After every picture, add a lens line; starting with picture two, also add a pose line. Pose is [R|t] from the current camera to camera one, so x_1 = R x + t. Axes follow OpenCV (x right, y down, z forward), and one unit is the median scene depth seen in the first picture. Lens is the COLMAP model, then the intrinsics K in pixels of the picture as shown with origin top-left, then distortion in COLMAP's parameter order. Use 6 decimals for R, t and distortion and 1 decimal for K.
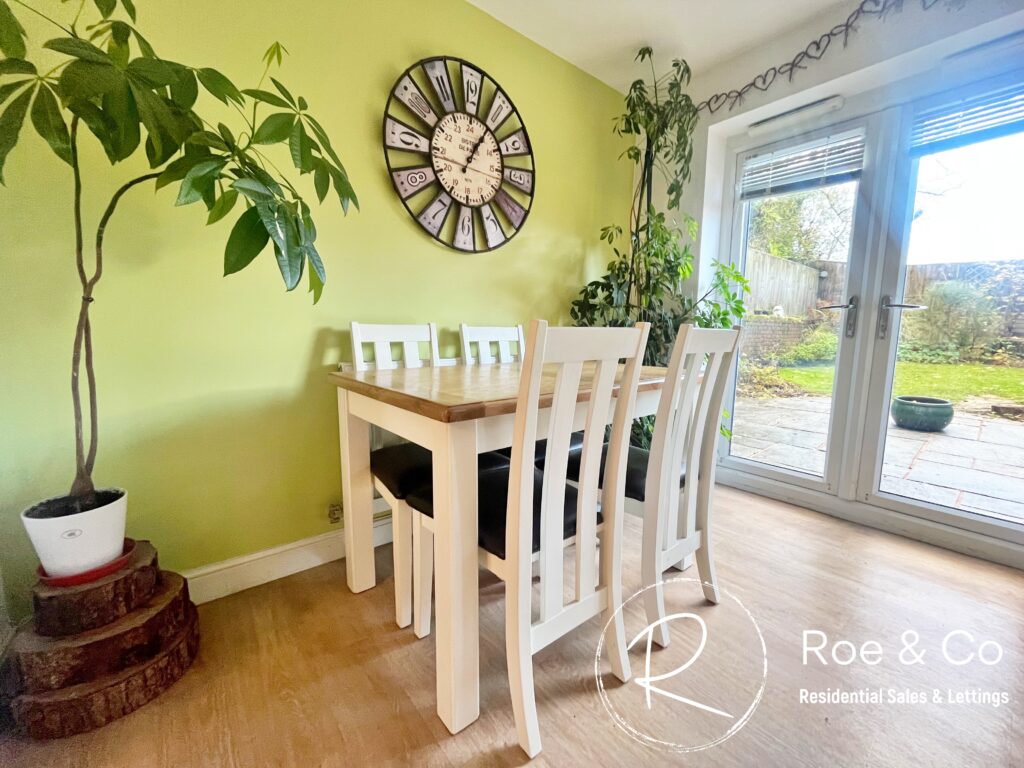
lens RADIAL K [[415.6, 0, 510.5], [0, 415.6, 381.9], [0, 0, 1]] dist [-0.009591, 0.001650]
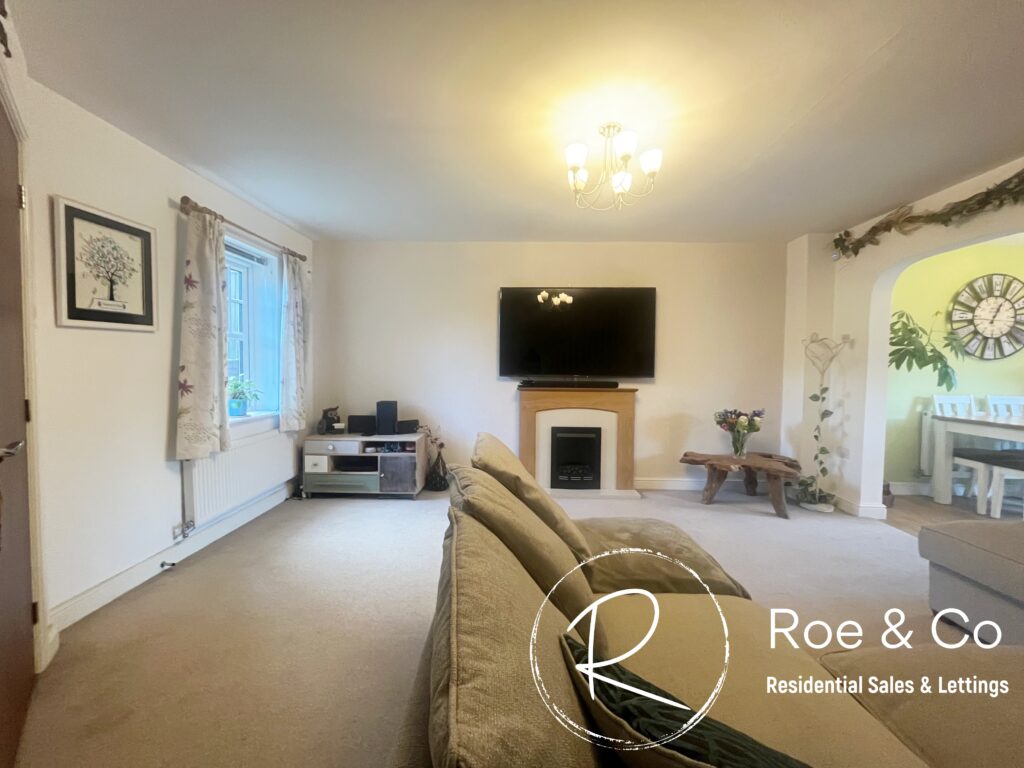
lens RADIAL K [[415.6, 0, 511.8], [0, 415.6, 379.5], [0, 0, 1]] dist [-0.009591, 0.001650]
pose [[0.756084, 0.020837, -0.654143, -0.577818], [-0.083575, 0.994384, -0.064925, 0.113699], [0.649117, 0.103758, 0.753579, -2.103508]]
